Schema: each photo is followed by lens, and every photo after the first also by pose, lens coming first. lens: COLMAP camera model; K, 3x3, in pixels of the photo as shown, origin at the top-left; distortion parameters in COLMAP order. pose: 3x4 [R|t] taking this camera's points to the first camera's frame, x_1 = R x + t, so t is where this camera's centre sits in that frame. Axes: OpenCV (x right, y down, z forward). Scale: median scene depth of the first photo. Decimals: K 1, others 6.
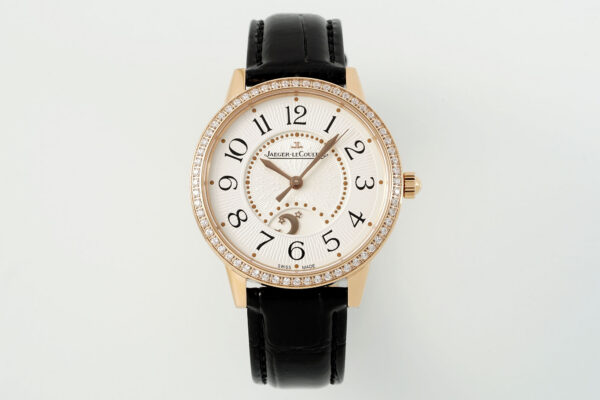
lens RADIAL K [[3989.6, 0, 300.5], [0, 3989.6, 198.9], [0, 0, 1]] dist [0.732846, 0.000000]
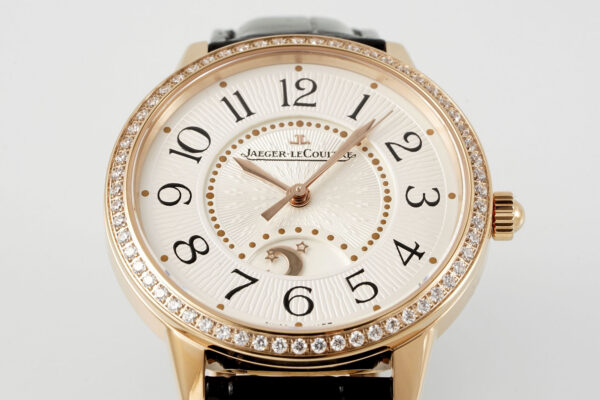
lens RADIAL K [[3989.6, 0, 298.4], [0, 3989.6, 202.1], [0, 0, 1]] dist [0.732846, 0.000000]
pose [[0.999928, 0.008214, 0.008737, -0.005849], [-0.003901, 0.911748, -0.410730, 0.223061], [-0.011339, 0.410667, 0.911715, 0.497245]]
